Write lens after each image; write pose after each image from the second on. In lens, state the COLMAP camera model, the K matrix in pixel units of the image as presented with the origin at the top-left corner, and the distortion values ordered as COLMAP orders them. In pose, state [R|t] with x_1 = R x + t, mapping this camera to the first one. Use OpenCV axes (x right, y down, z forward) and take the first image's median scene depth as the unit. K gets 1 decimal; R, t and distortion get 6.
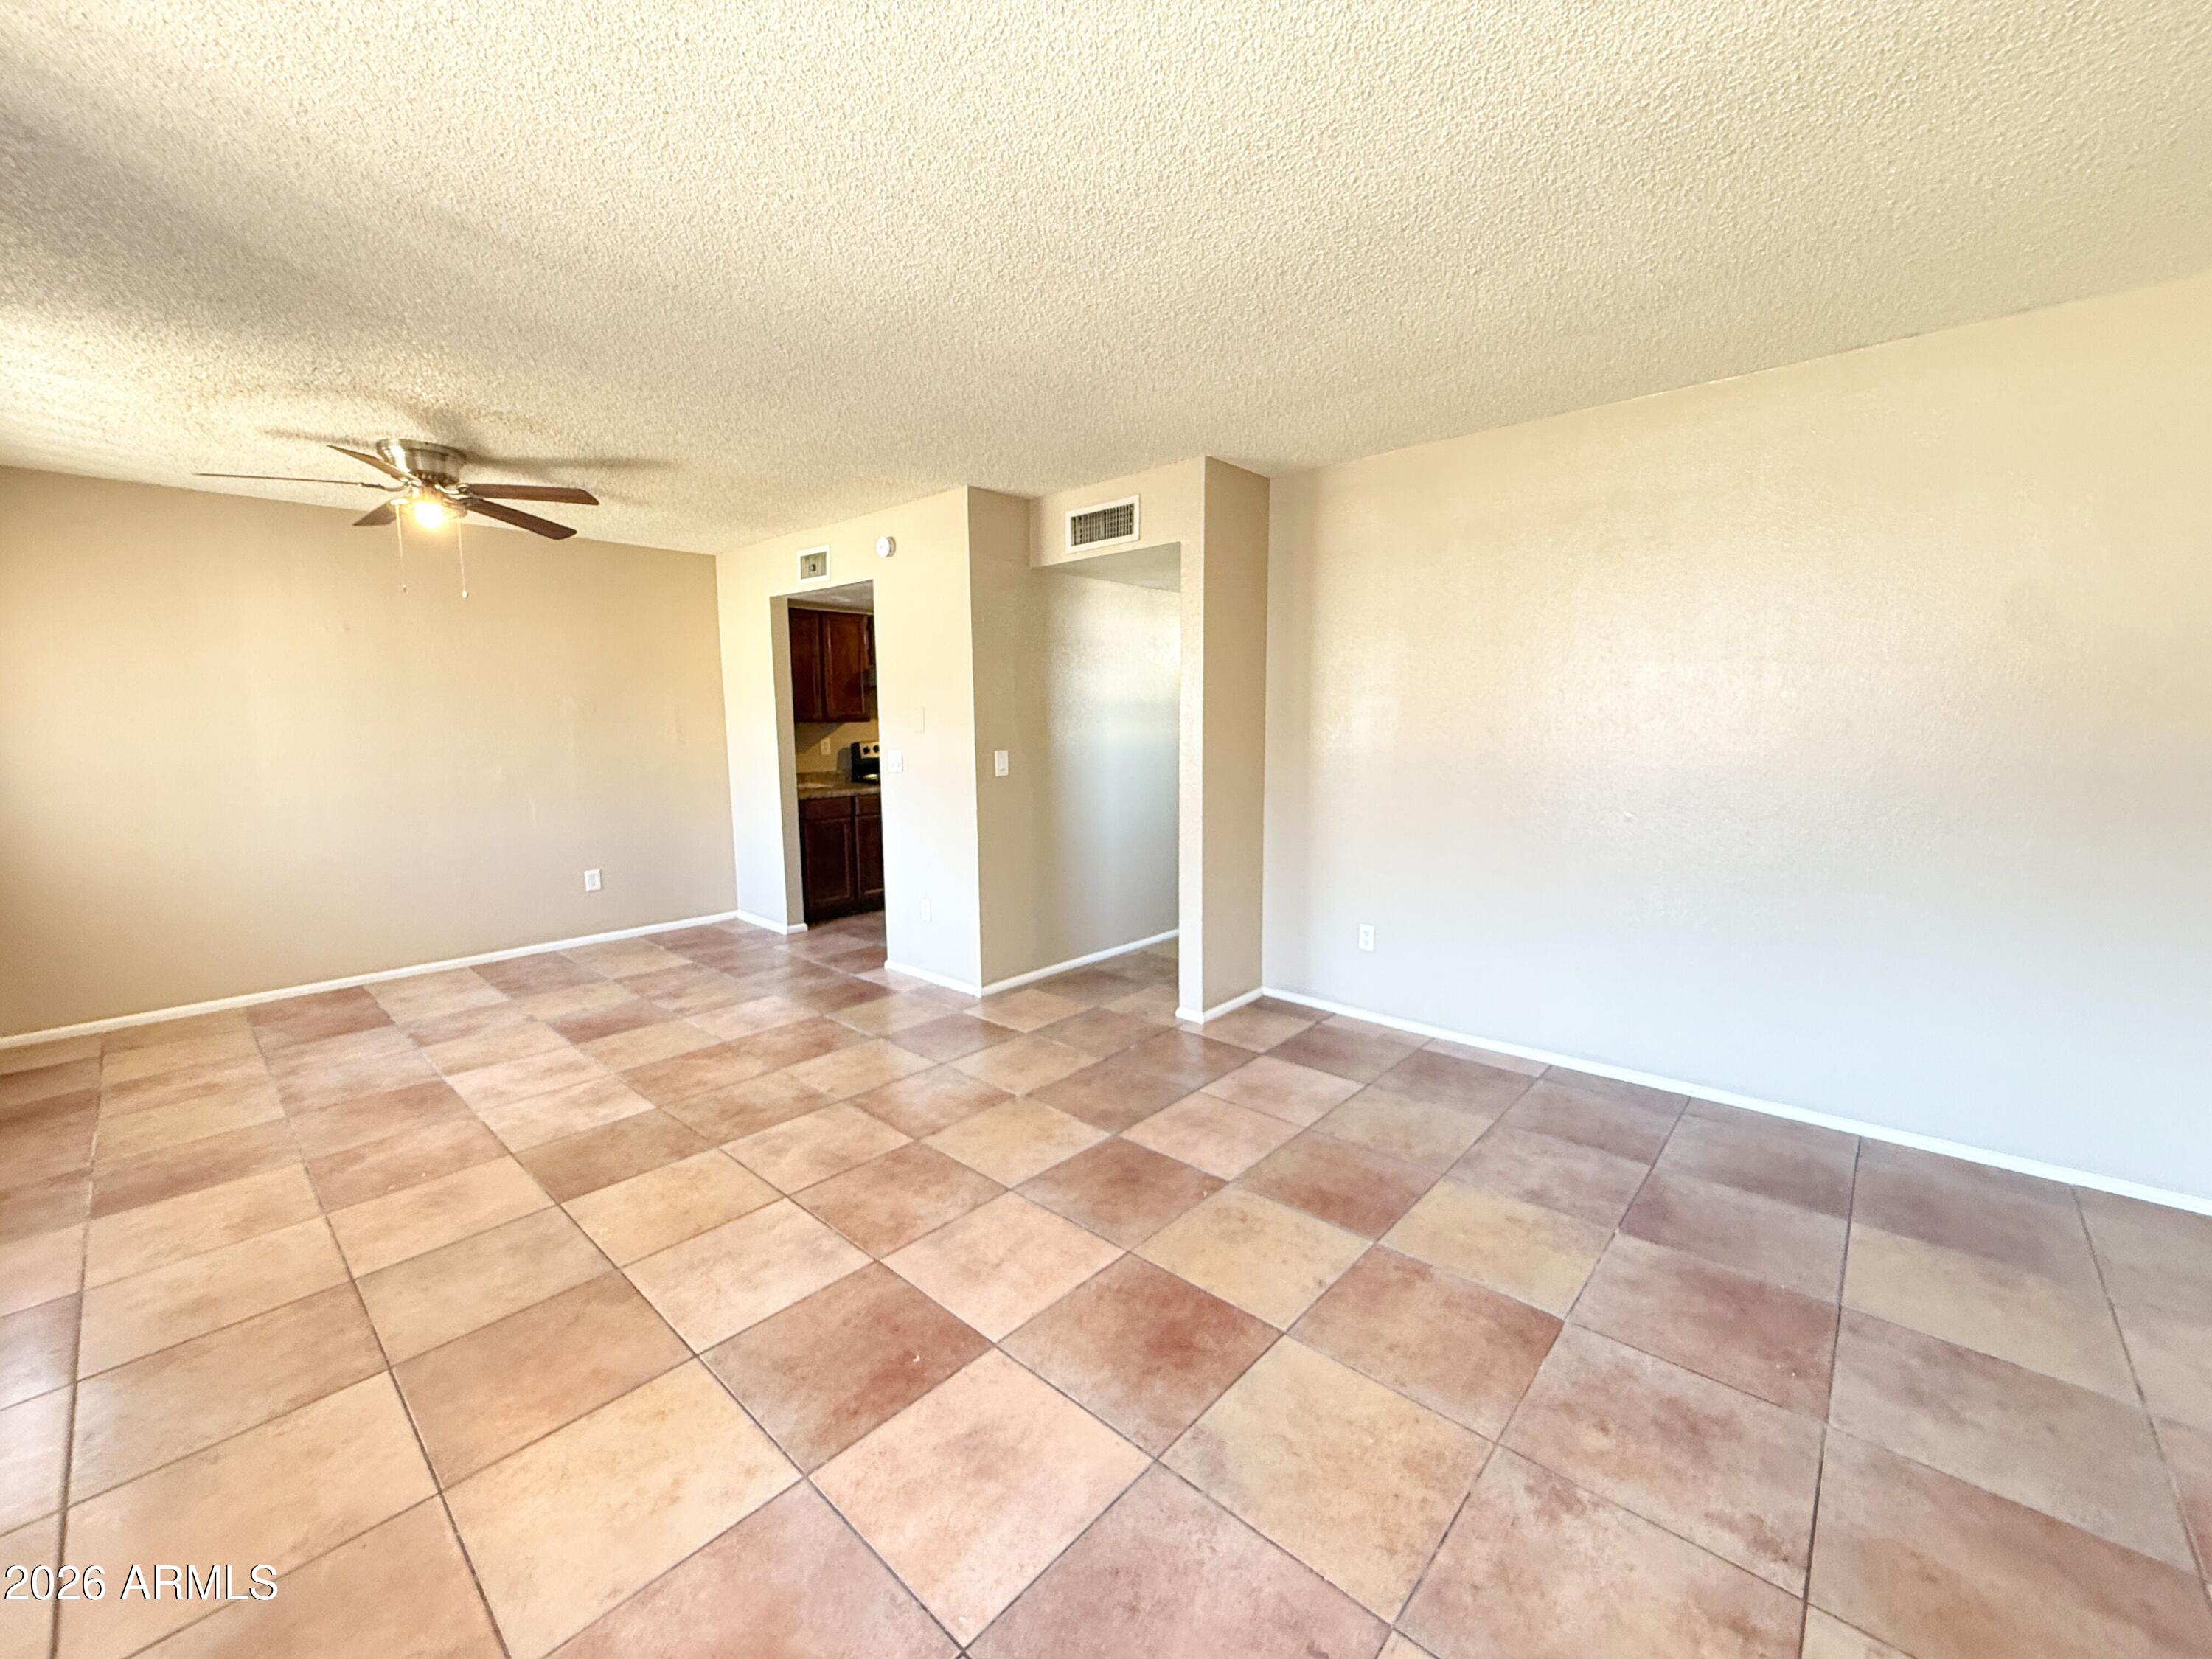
lens RADIAL K [[880.2, 0, 1098.4], [0, 880.2, 831.2], [0, 0, 1]] dist [-0.000475, -0.000245]
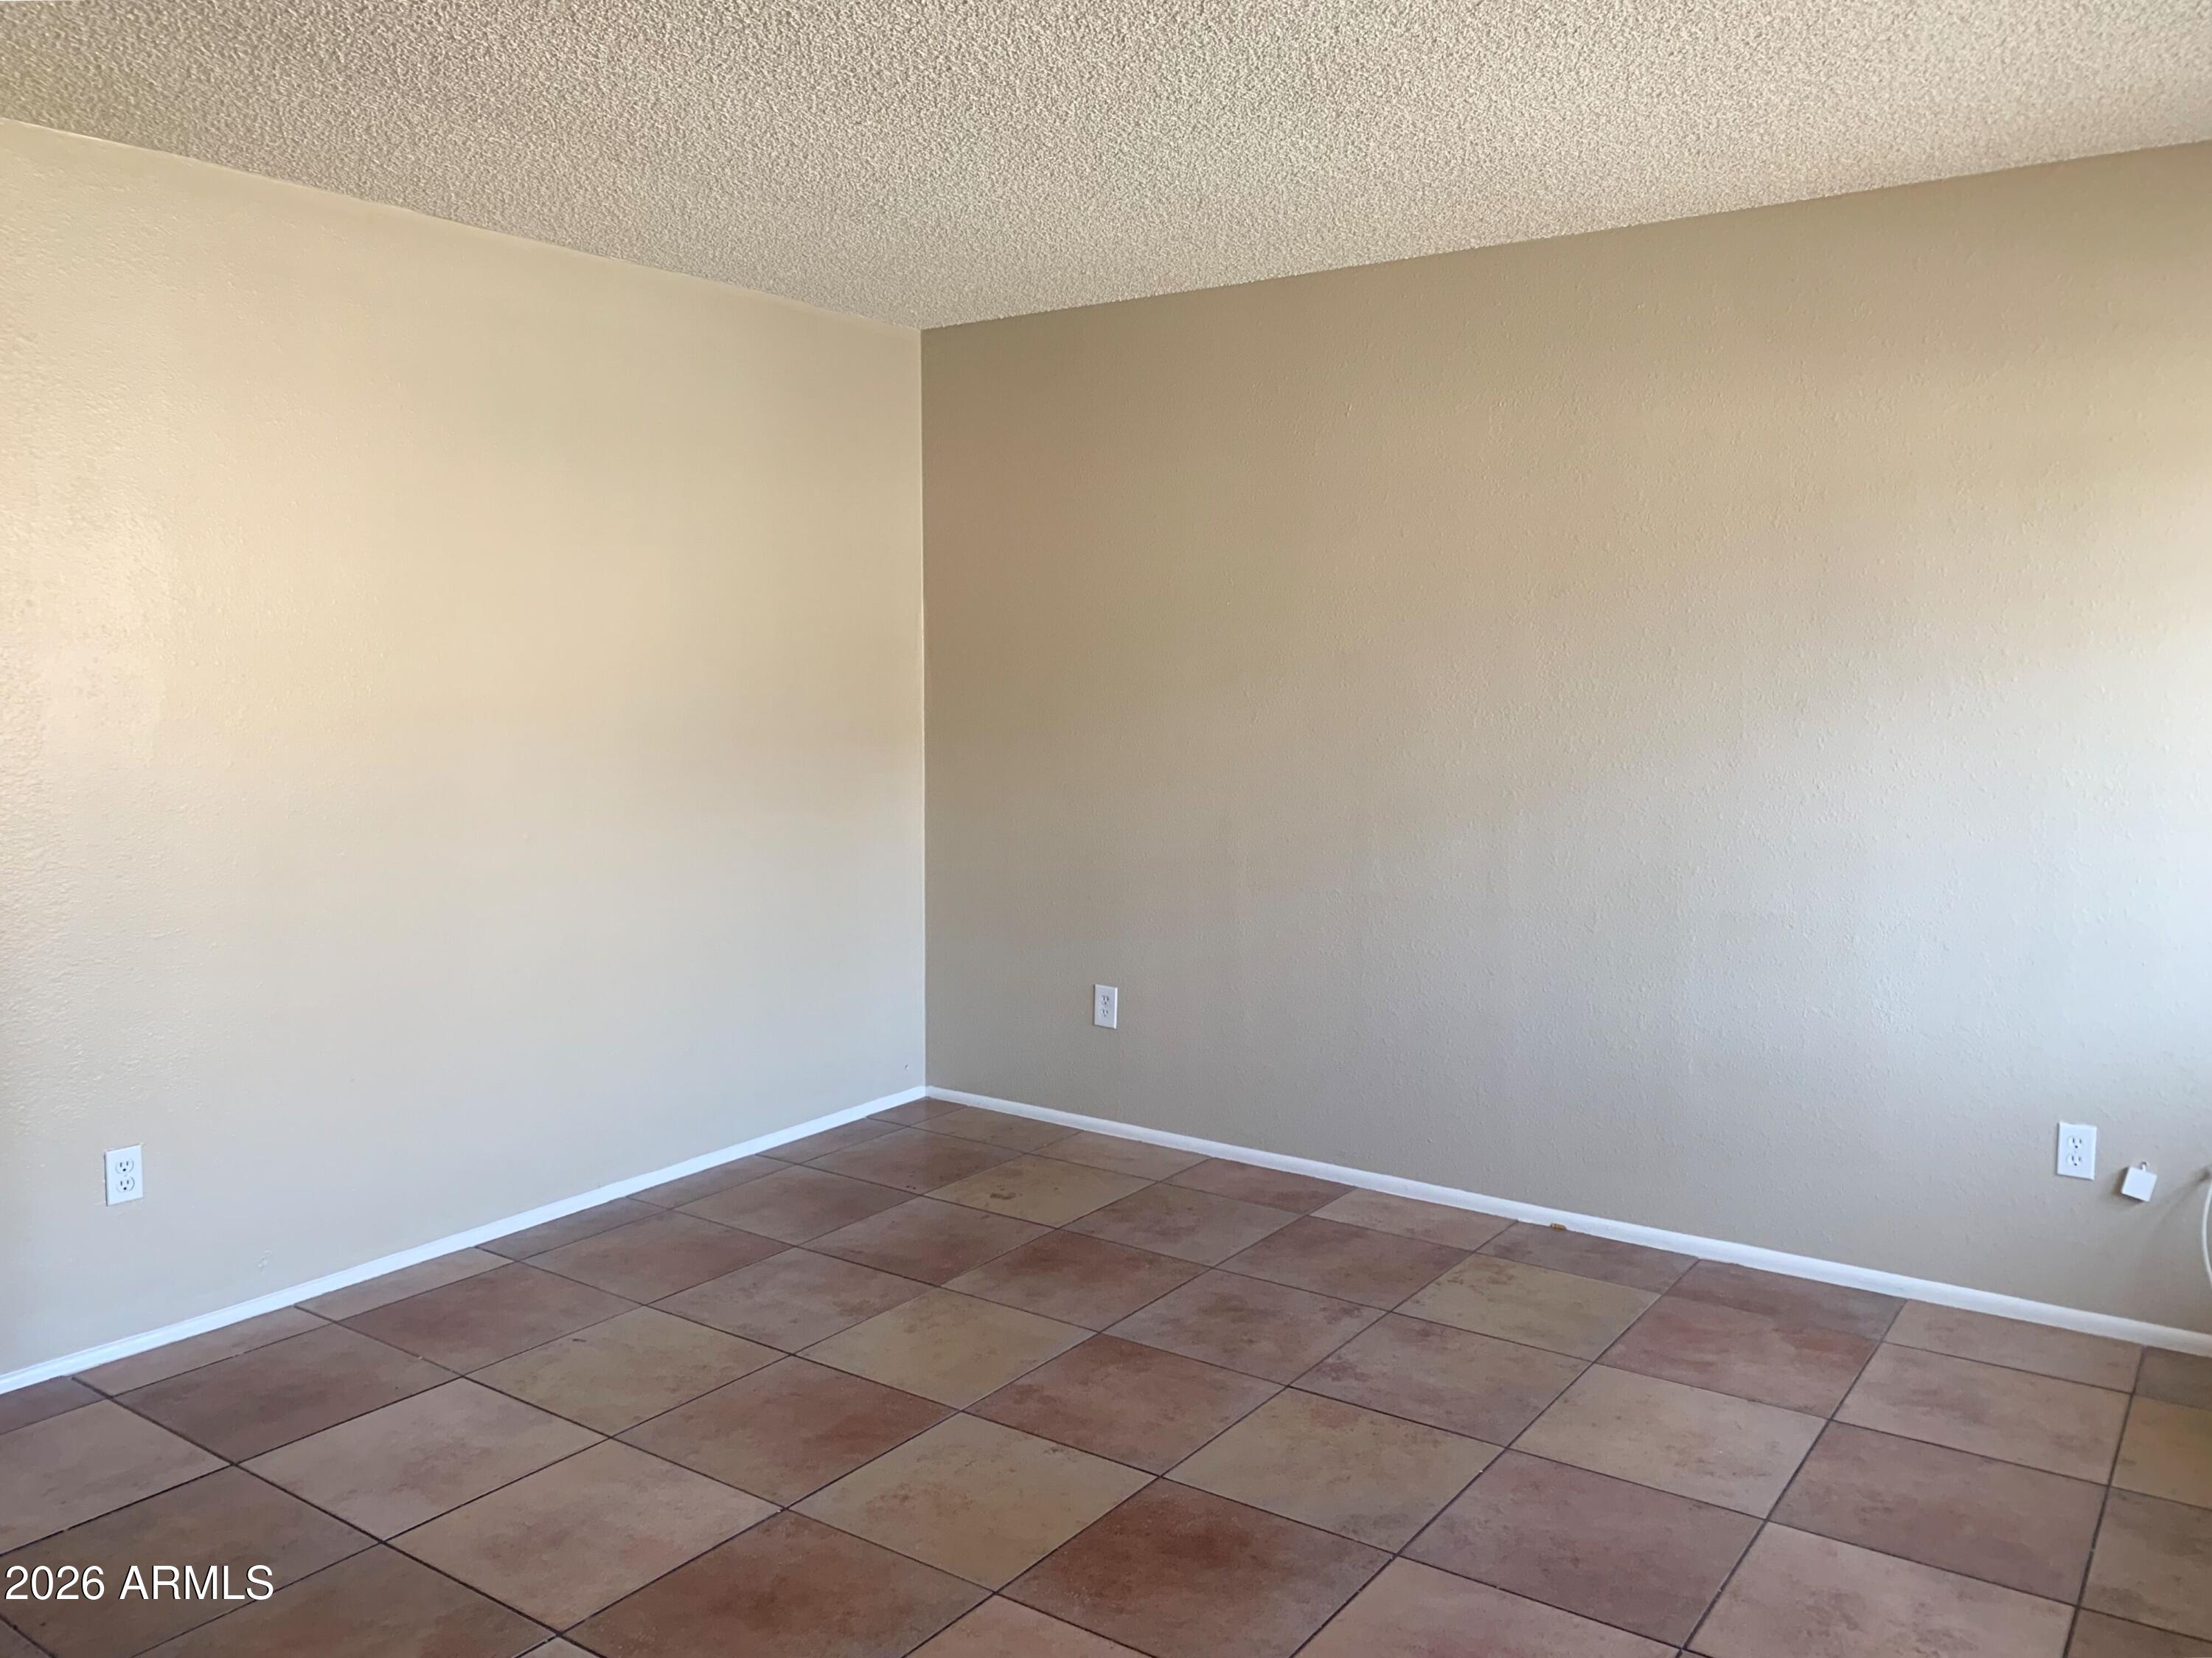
lens RADIAL K [[1731.0, 0, 1106.0], [0, 1731.0, 829.0], [0, 0, 1]] dist [0.019508, -0.015556]
pose [[-0.126753, -0.094407, 0.987432, -0.890235], [0.126495, 0.985795, 0.110488, -0.127271], [-0.983836, 0.138909, -0.113010, 0.804665]]
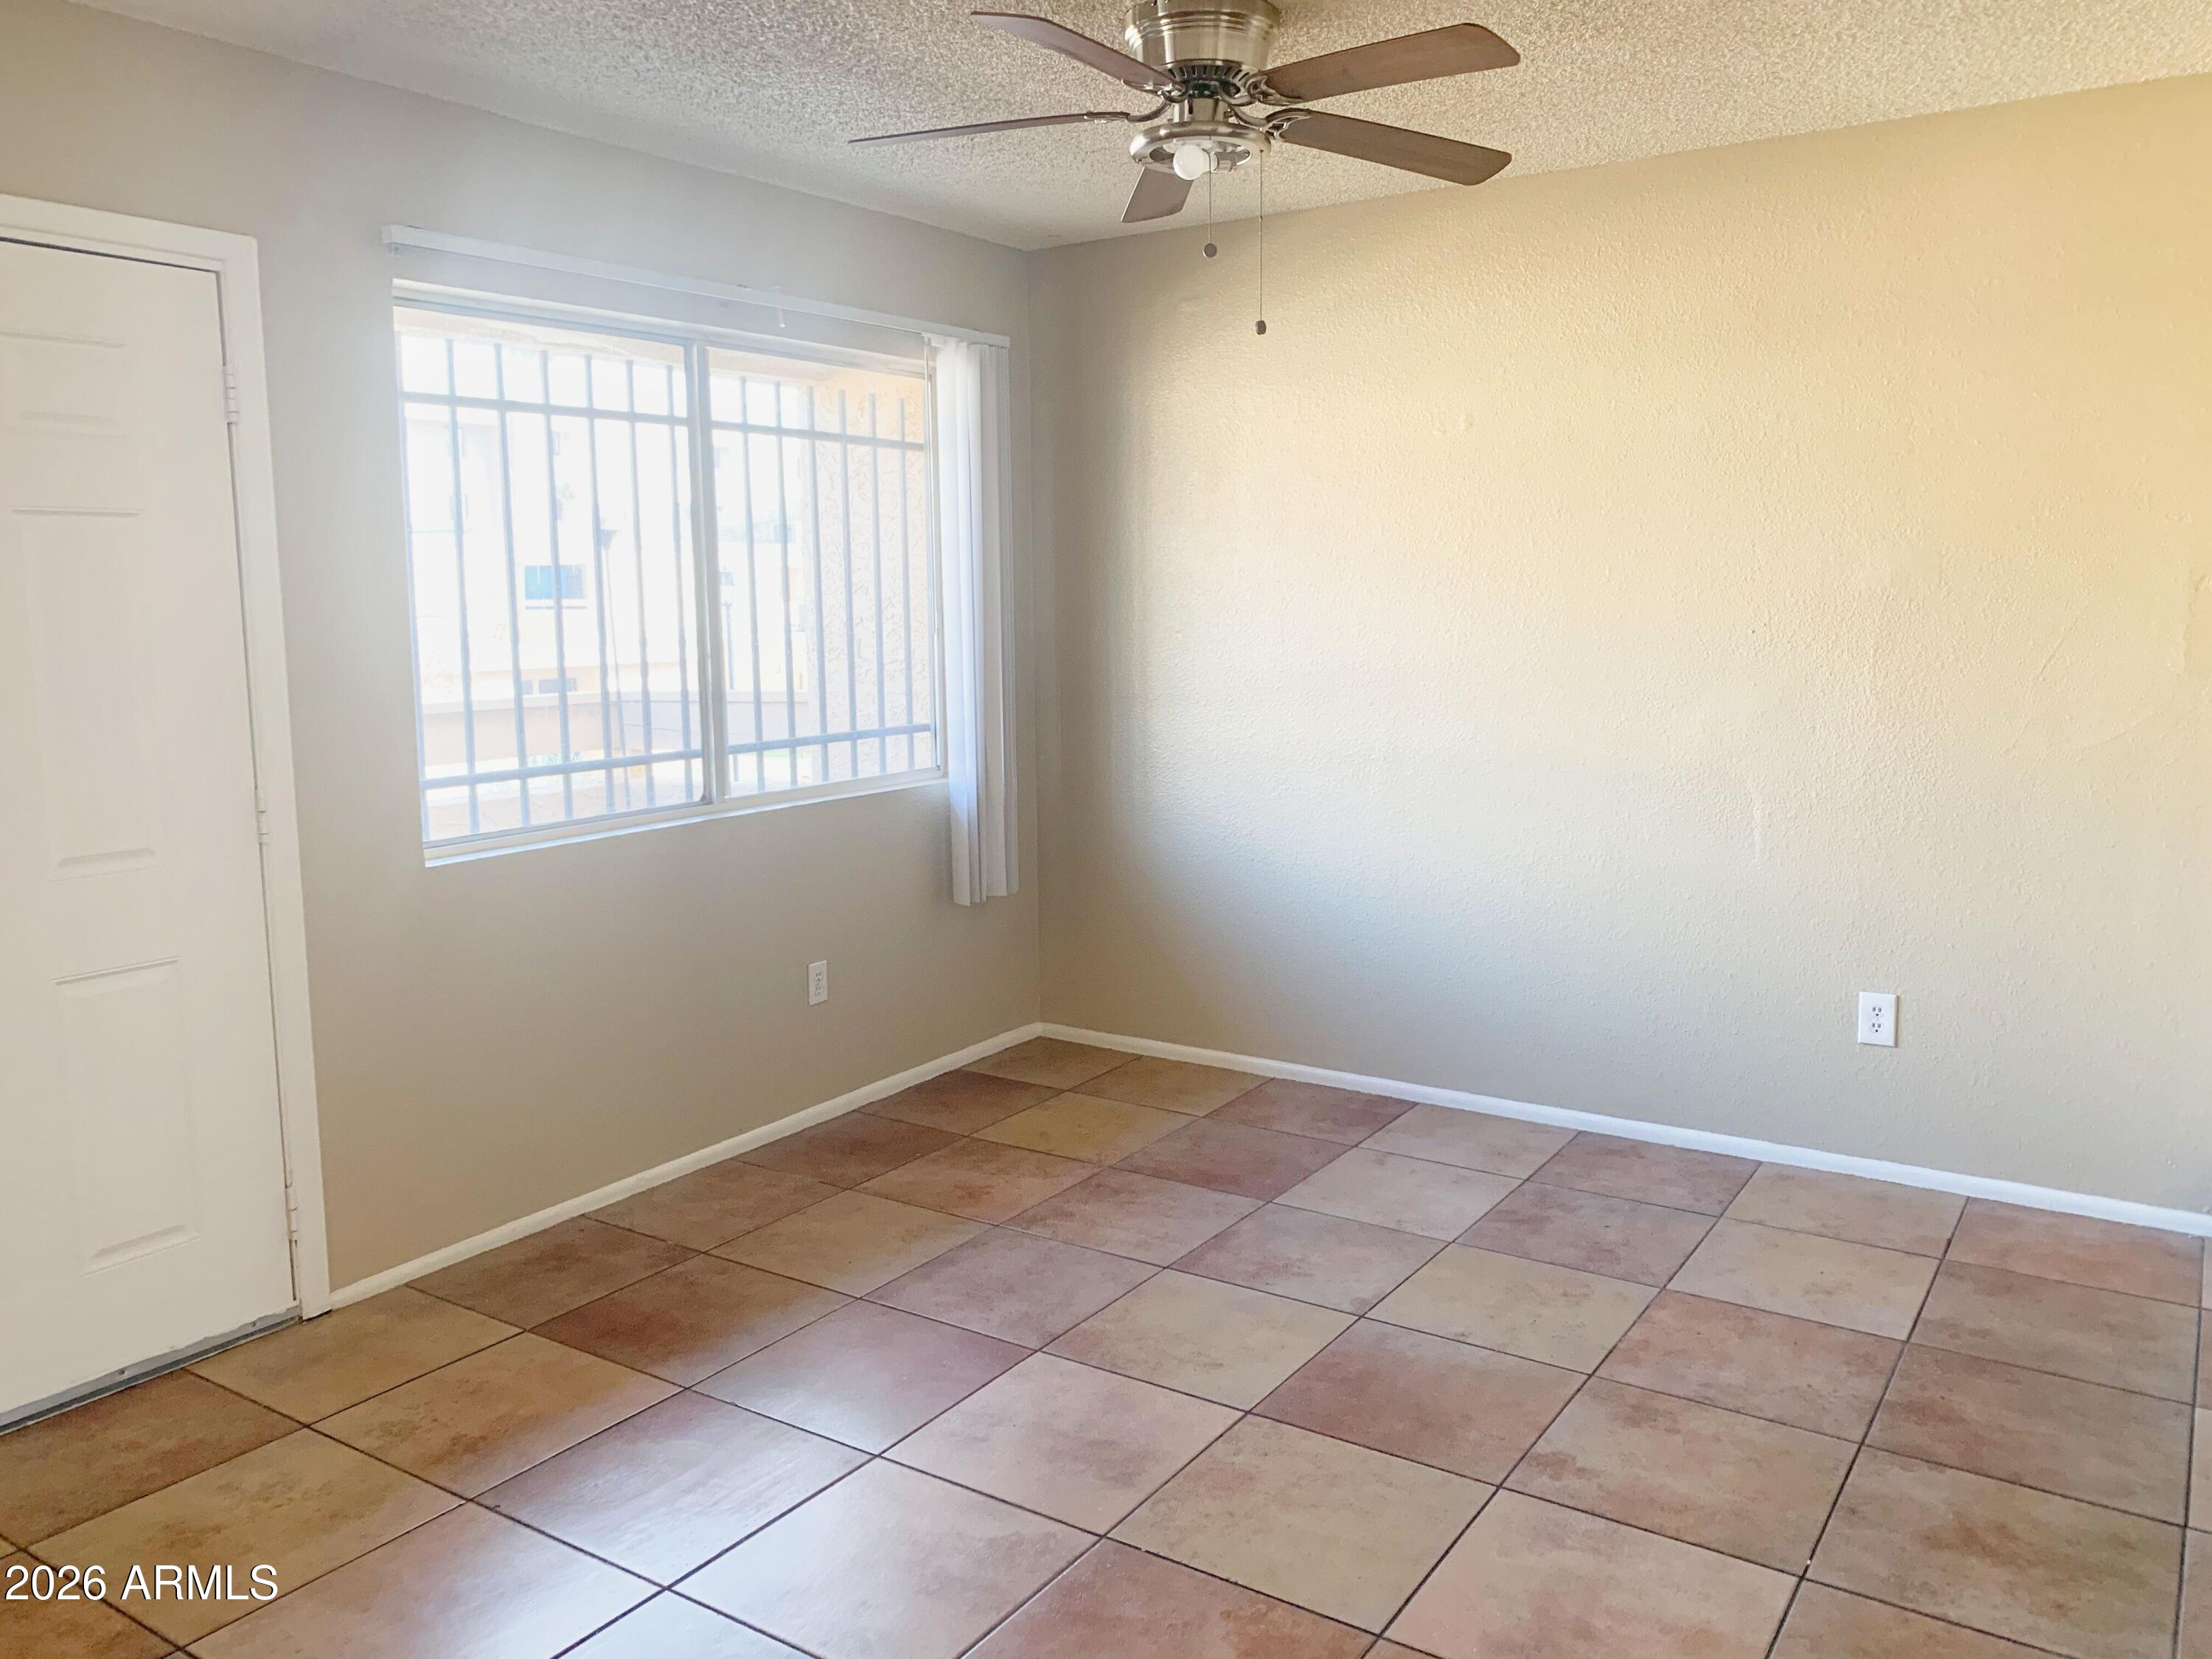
lens RADIAL K [[1691.1, 0, 1113.0], [0, 1691.1, 801.4], [0, 0, 1]] dist [0.011702, 0.003905]
pose [[0.153641, 0.133146, -0.979115, 0.173195], [-0.119566, 0.986104, 0.115334, -0.163354], [0.980866, 0.099349, 0.167425, 1.050987]]
